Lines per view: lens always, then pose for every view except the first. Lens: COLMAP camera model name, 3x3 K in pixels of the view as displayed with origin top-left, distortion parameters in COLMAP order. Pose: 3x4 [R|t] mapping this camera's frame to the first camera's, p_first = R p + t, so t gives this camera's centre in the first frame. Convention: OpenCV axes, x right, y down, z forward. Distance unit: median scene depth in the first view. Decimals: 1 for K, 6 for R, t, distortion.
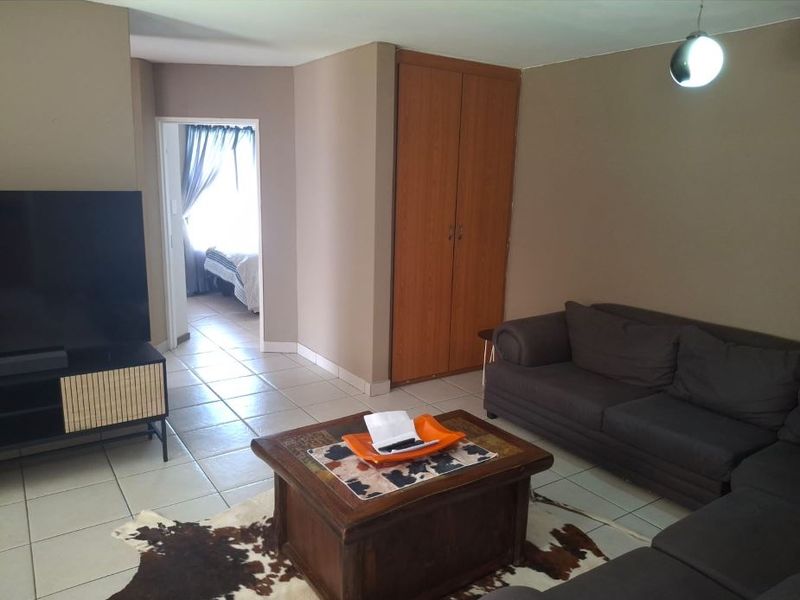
lens RADIAL K [[591.0, 0, 400.0], [0, 591.0, 300.0], [0, 0, 1]] dist [0.107791, -0.211421]
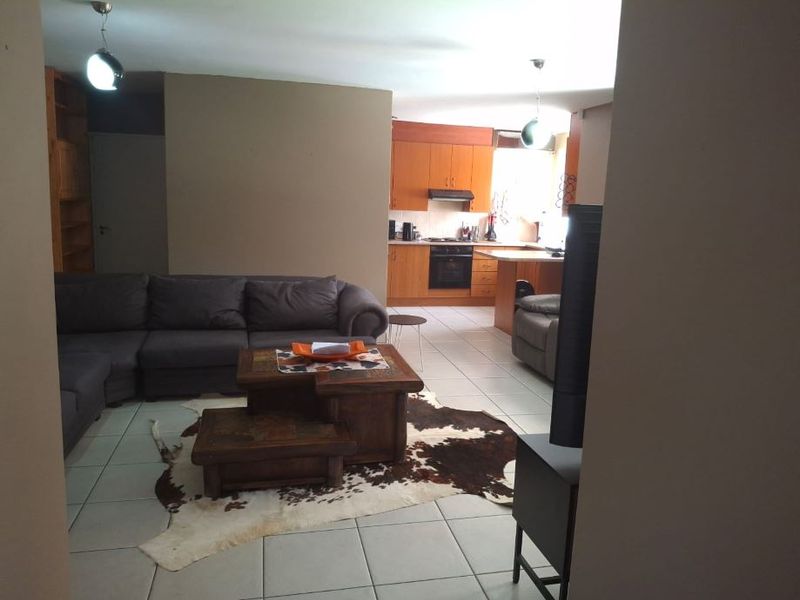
lens RADIAL K [[591.0, 0, 400.0], [0, 591.0, 300.0], [0, 0, 1]] dist [0.107791, -0.211421]
pose [[-0.927194, -0.115437, 0.356349, -0.616795], [0.021161, 0.933667, 0.357516, -0.376317], [-0.373982, 0.339028, -0.863248, 1.995228]]
